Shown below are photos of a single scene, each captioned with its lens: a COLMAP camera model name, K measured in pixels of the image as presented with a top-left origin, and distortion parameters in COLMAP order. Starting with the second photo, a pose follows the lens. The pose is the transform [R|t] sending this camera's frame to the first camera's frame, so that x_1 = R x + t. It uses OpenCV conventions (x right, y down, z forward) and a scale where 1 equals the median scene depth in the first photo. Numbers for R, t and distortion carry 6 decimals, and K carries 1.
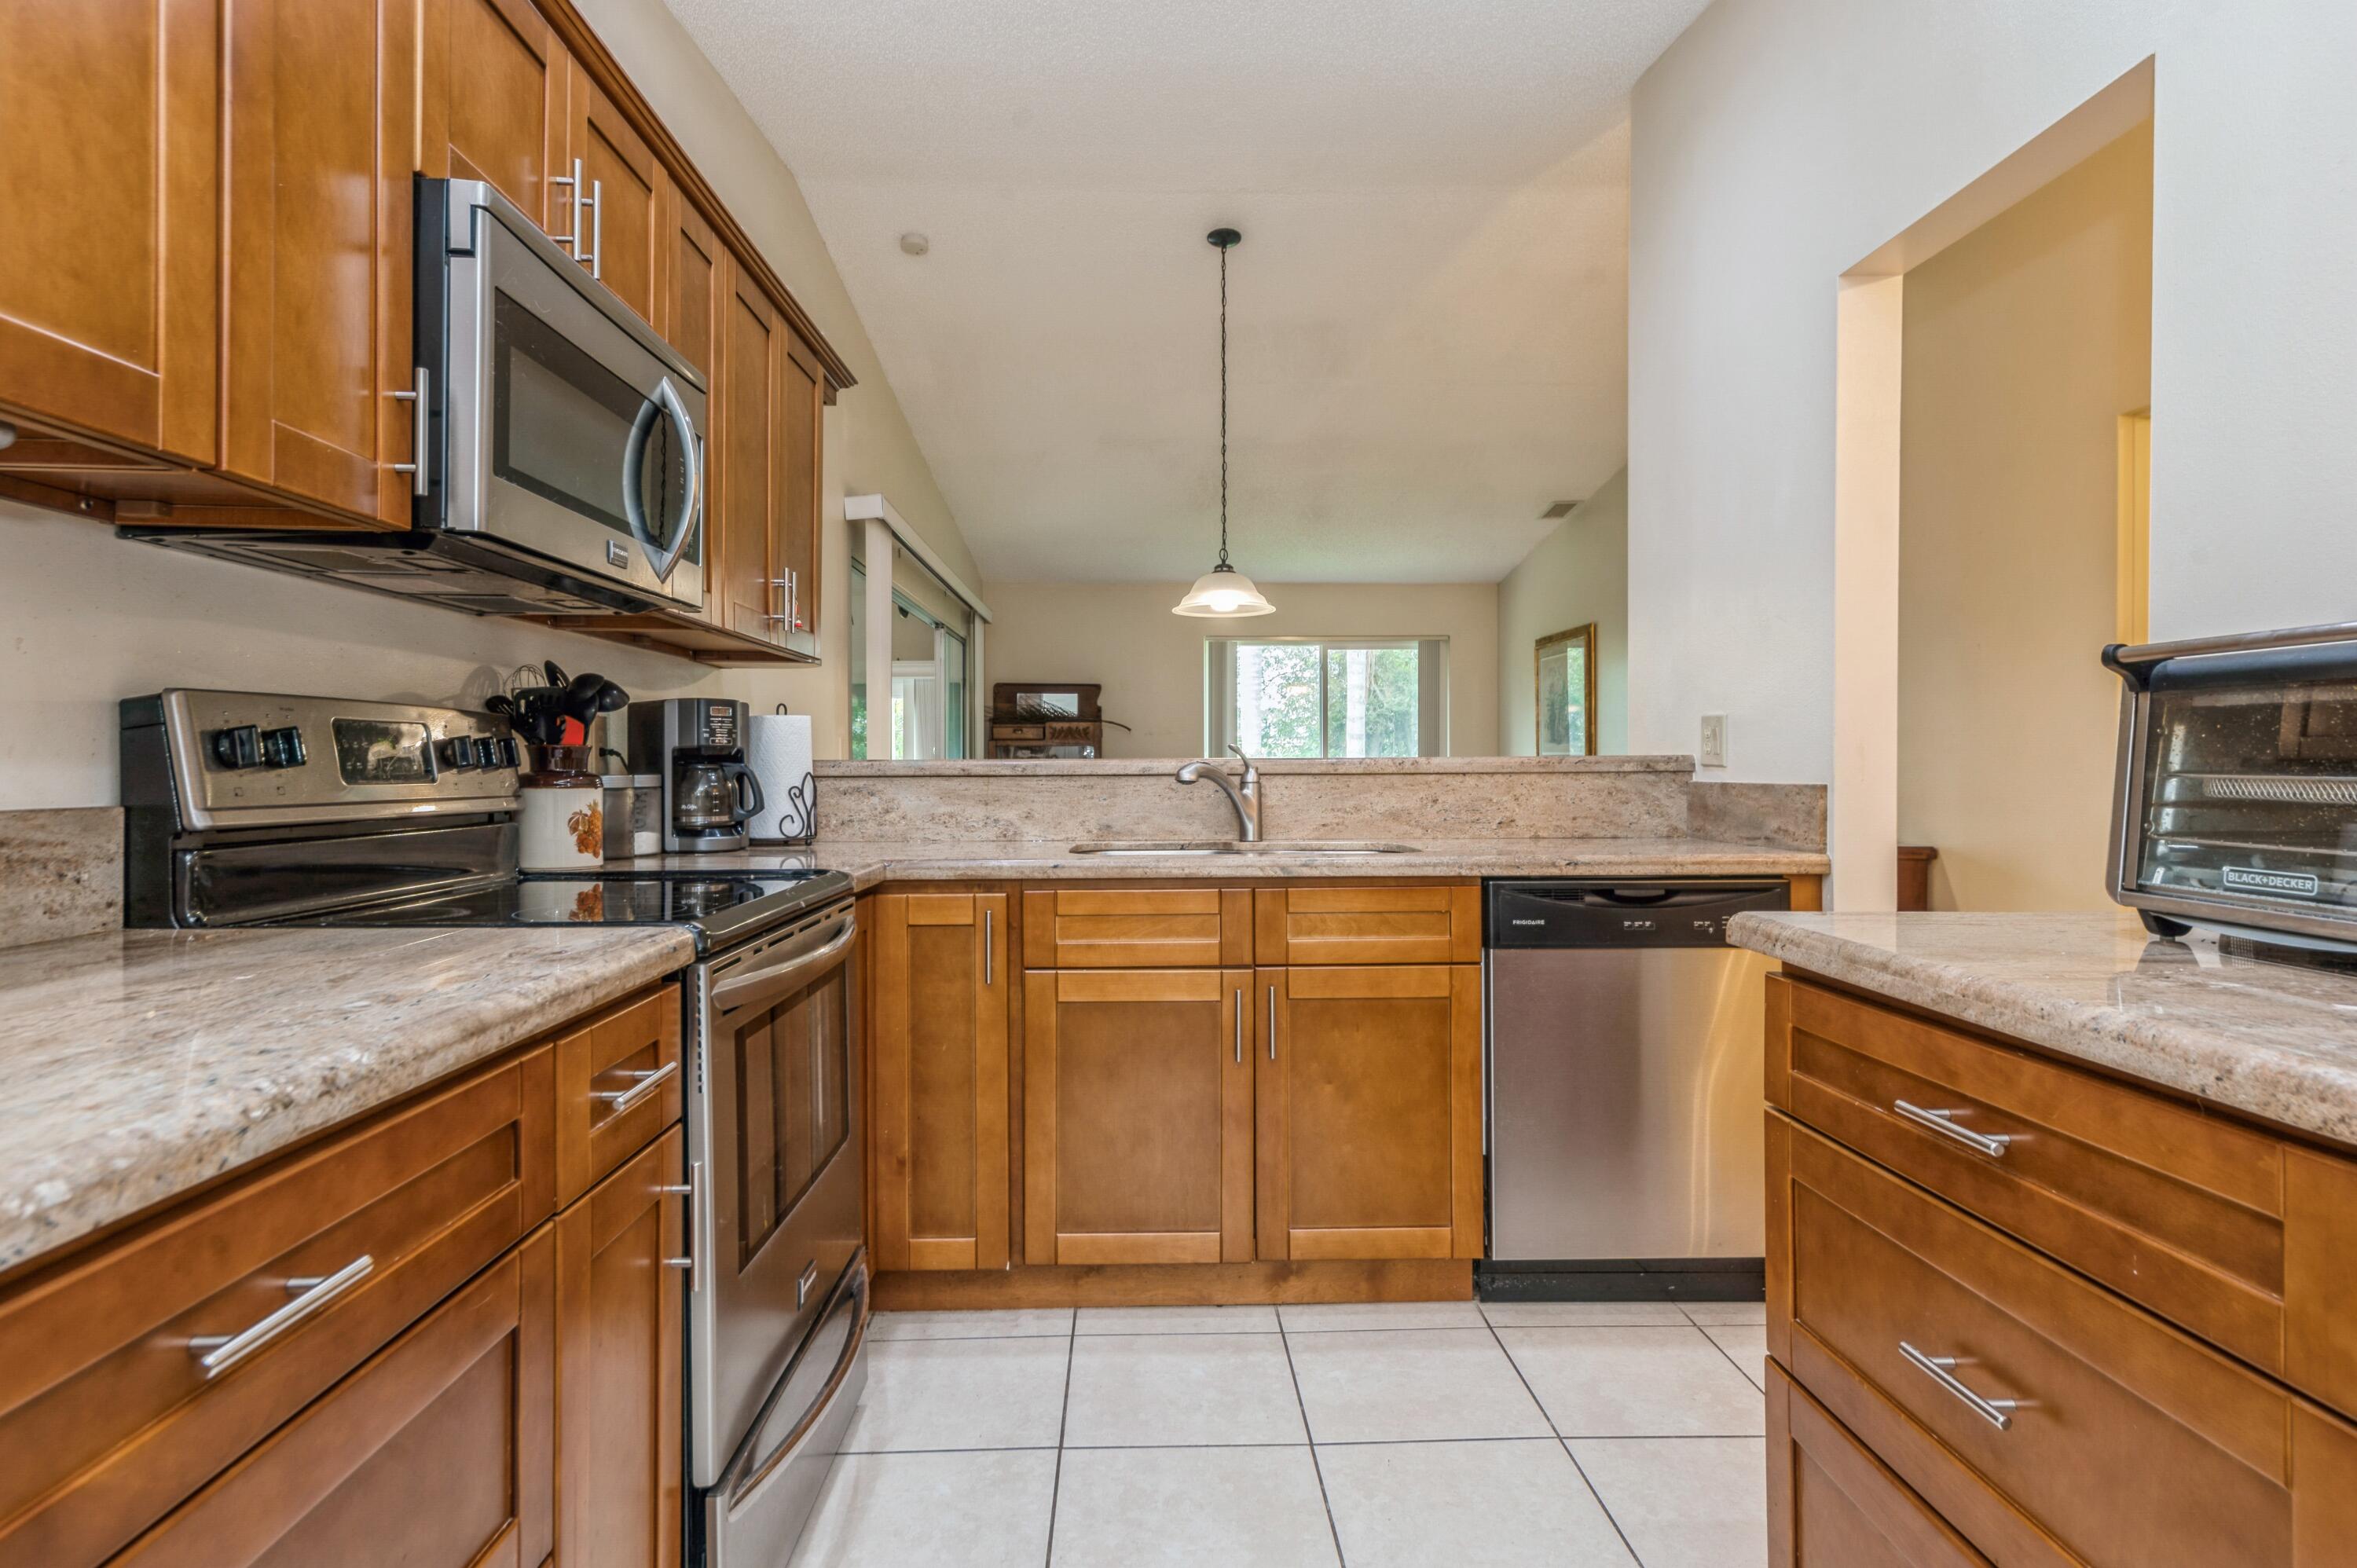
lens RADIAL K [[1269.2, 0, 1170.5], [0, 1269.2, 776.6], [0, 0, 1]] dist [0.005752, -0.000467]
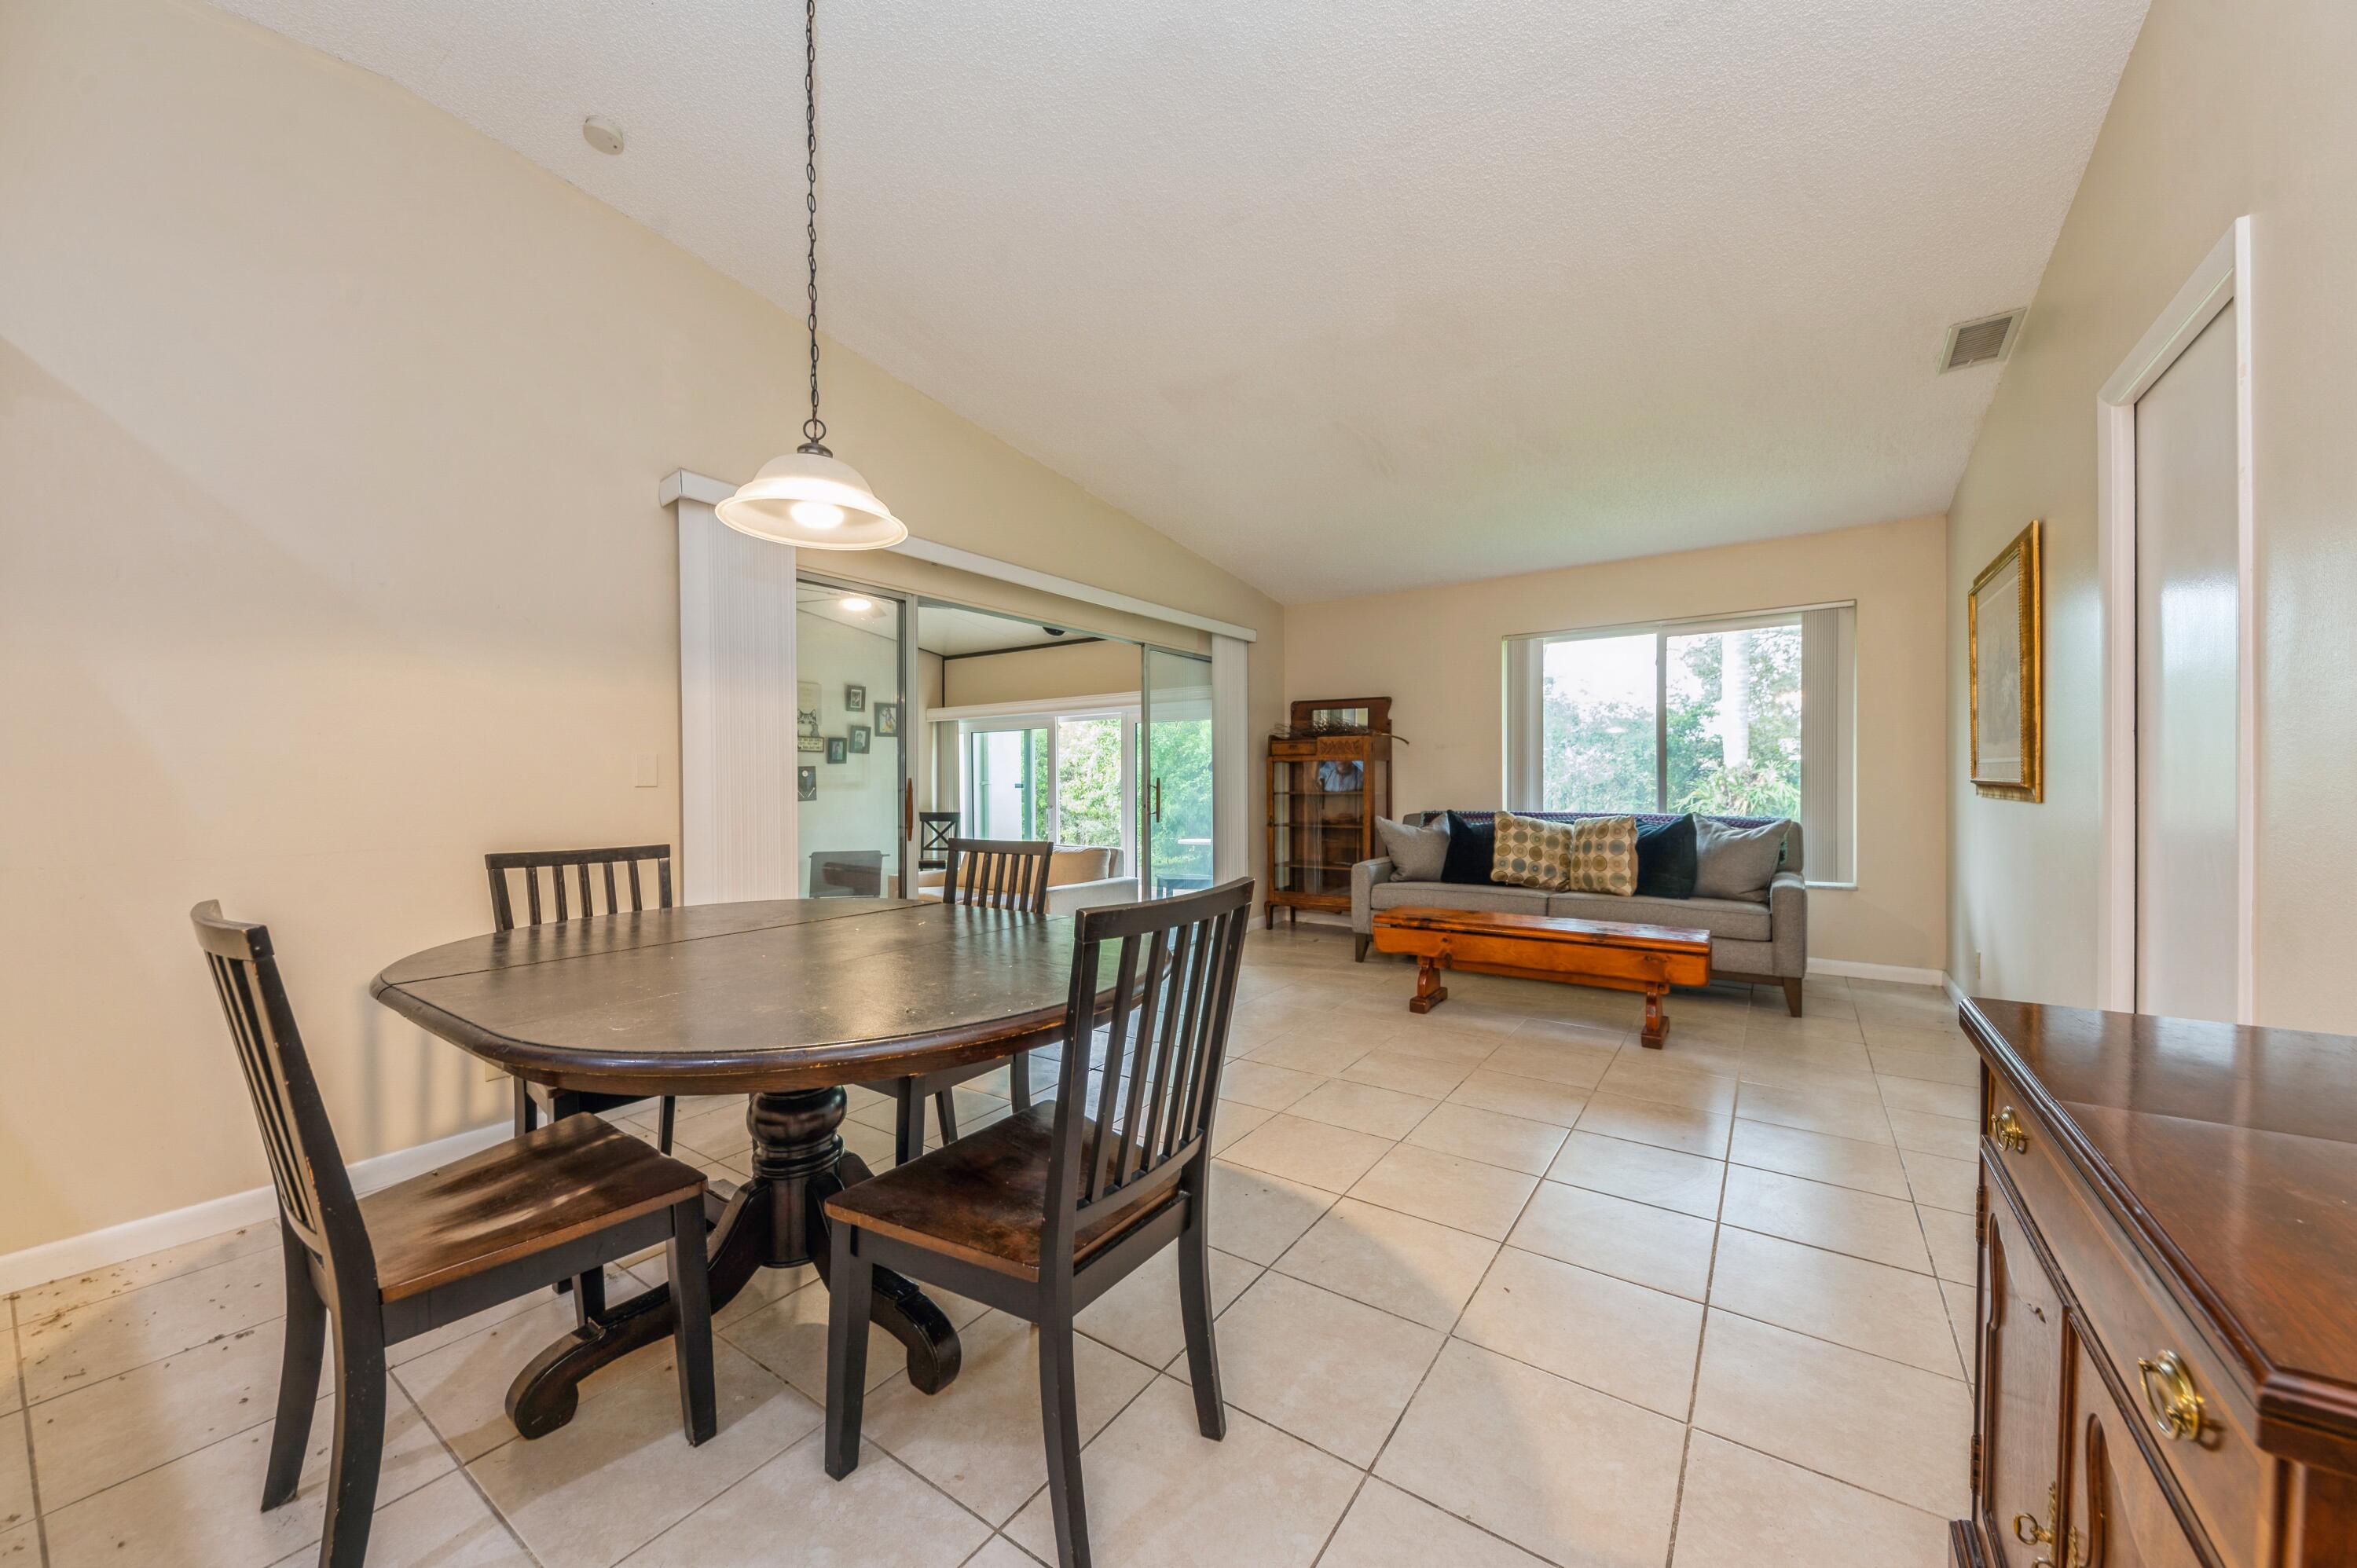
lens RADIAL K [[855.7, 0, 1178.5], [0, 855.7, 784.0], [0, 0, 1]] dist [0.020655, -0.000164]
pose [[0.808296, 0.003443, -0.588766, 0.769859], [-0.004531, 0.999990, -0.000373, -0.018336], [0.588758, 0.002970, 0.808304, 1.435374]]
